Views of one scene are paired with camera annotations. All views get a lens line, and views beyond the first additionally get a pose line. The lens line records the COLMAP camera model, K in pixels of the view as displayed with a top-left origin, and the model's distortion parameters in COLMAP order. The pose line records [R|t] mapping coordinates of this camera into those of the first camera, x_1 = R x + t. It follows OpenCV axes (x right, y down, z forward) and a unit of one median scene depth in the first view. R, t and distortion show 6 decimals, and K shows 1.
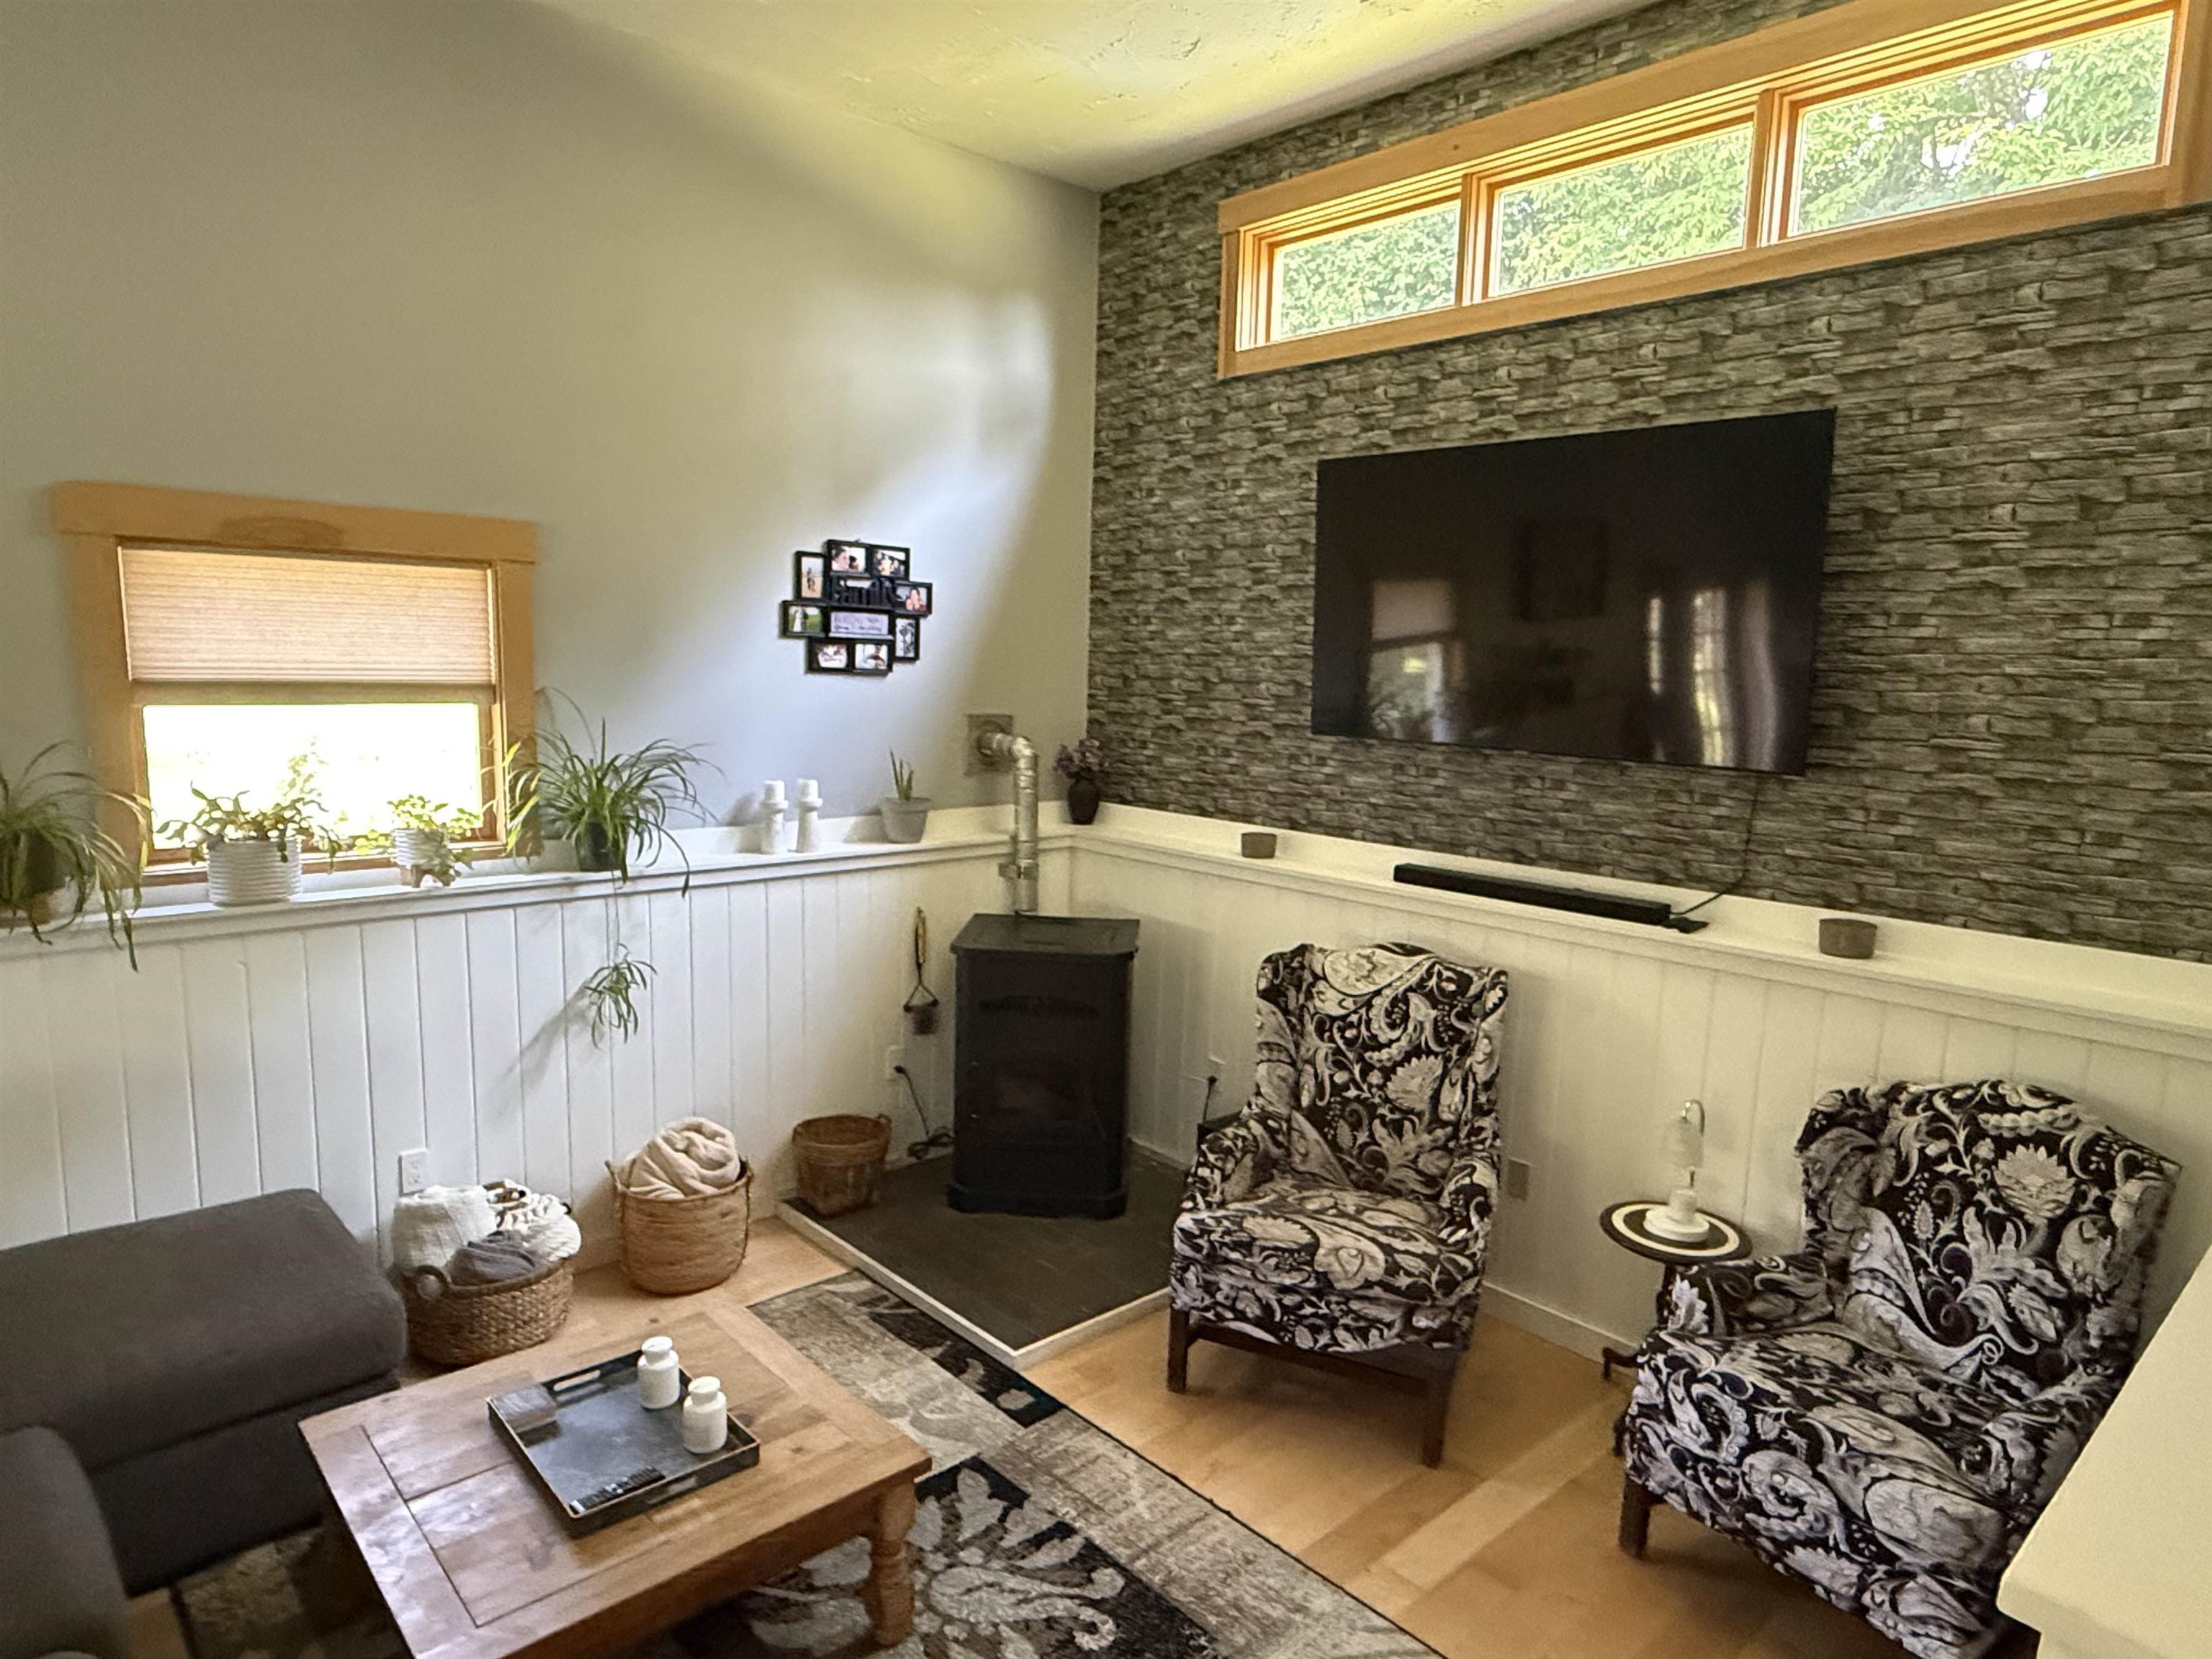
lens RADIAL K [[1324.8, 0, 1096.8], [0, 1324.8, 831.9], [0, 0, 1]] dist [-0.001674, -0.002263]
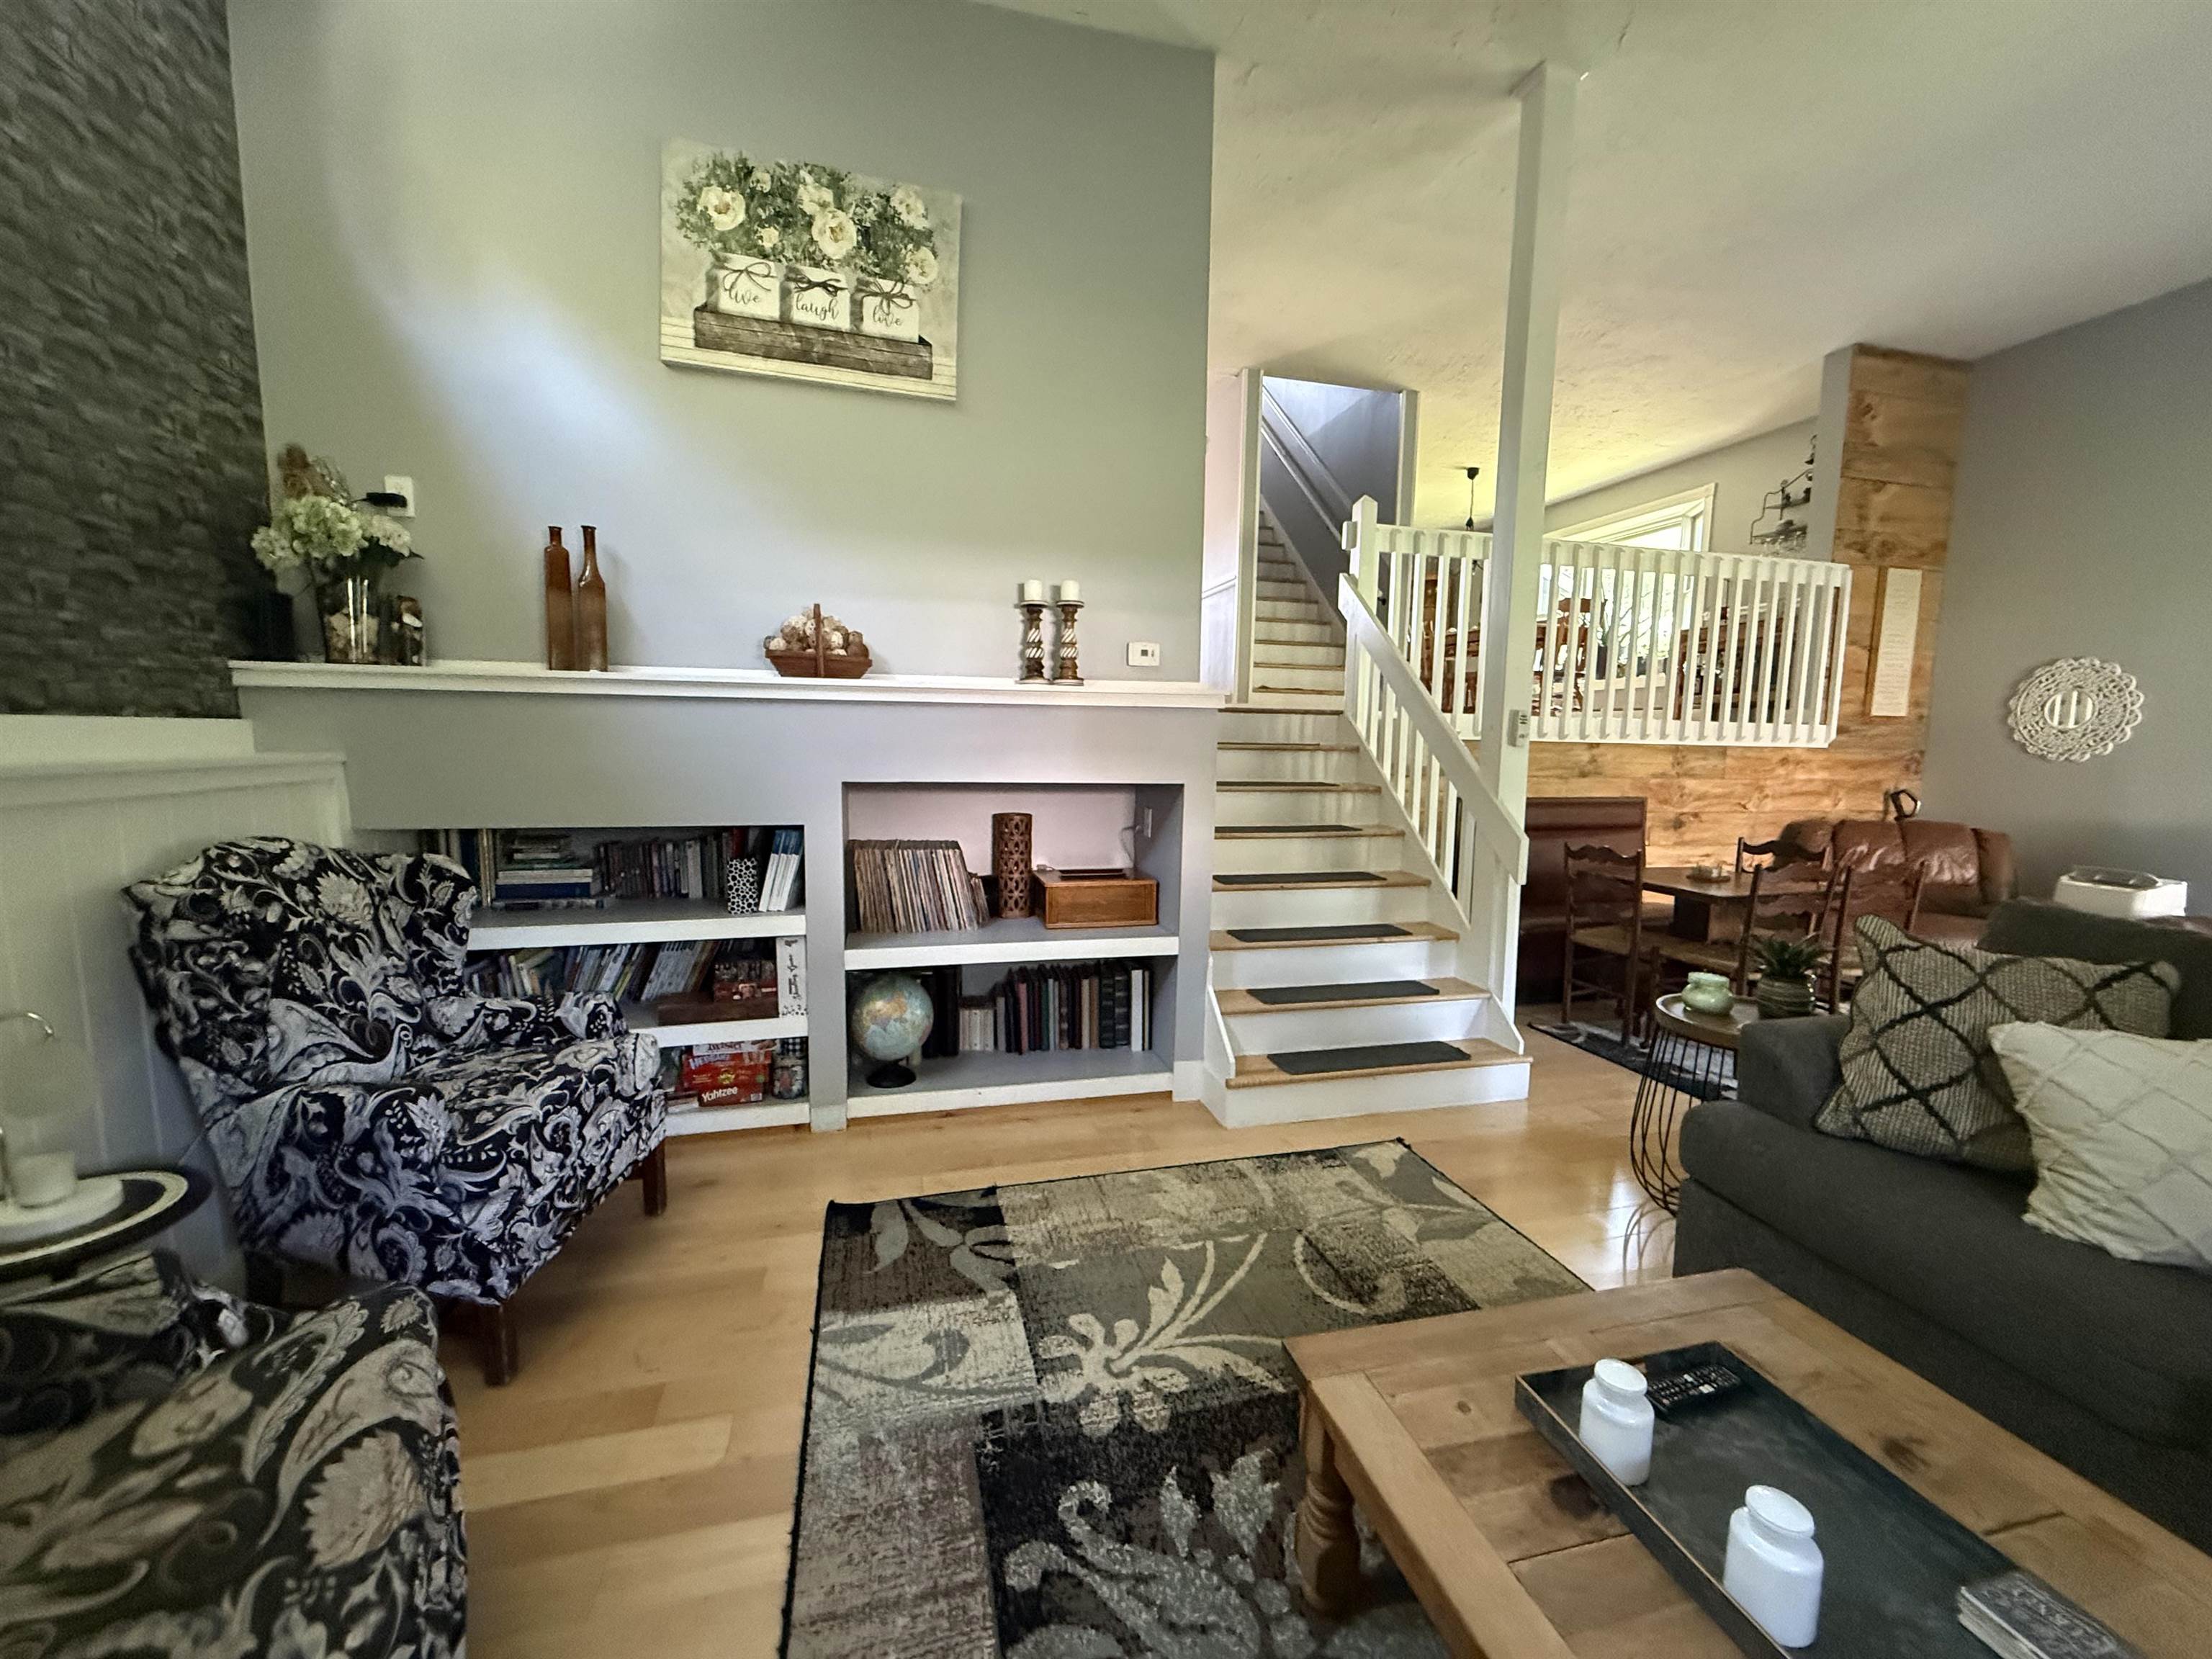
lens RADIAL K [[890.2, 0, 1105.4], [0, 890.2, 832.6], [0, 0, 1]] dist [0.002340, -0.000075]
pose [[-0.887491, -0.085712, 0.452785, -0.229536], [0.024998, 0.972149, 0.233027, 0.041483], [-0.460147, 0.218128, -0.860630, 1.342059]]
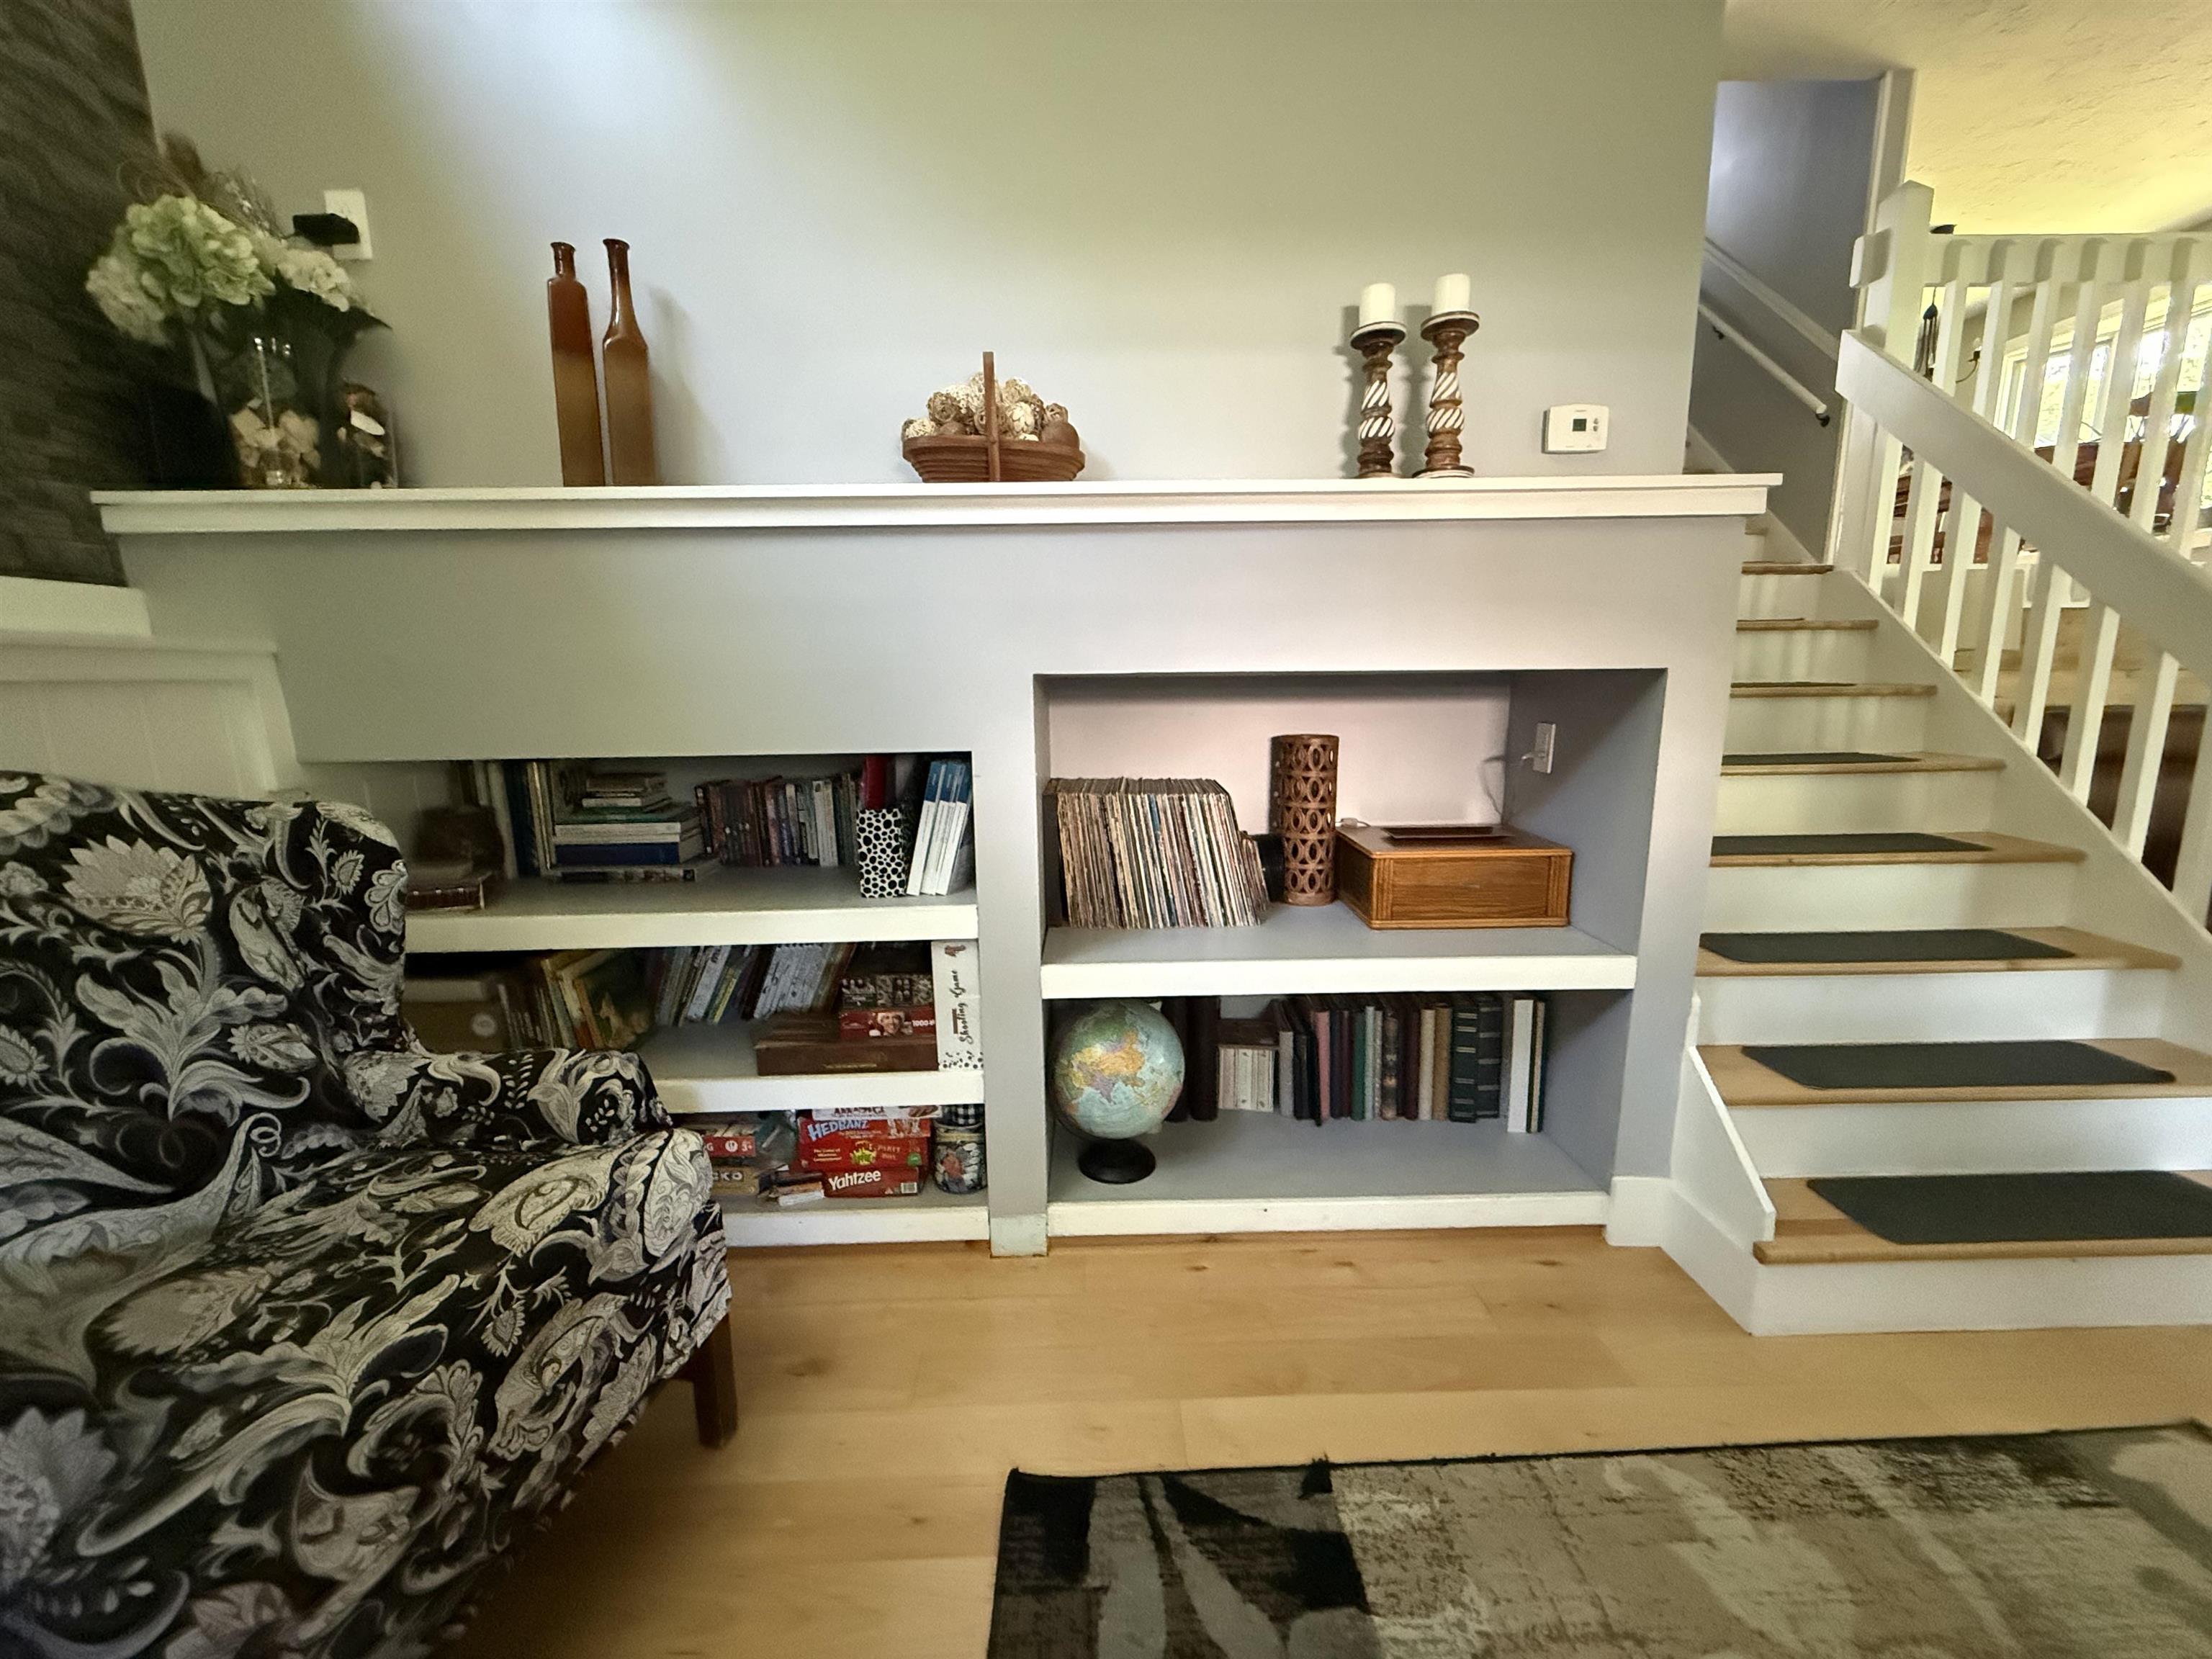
lens RADIAL K [[890.2, 0, 1100.6], [0, 890.2, 834.5], [0, 0, 1]] dist [0.002340, -0.000075]
pose [[-0.756293, -0.127229, 0.641742, 0.098283], [0.082368, 0.954586, 0.286323, 0.155777], [-0.649027, 0.269403, -0.711468, 0.990674]]
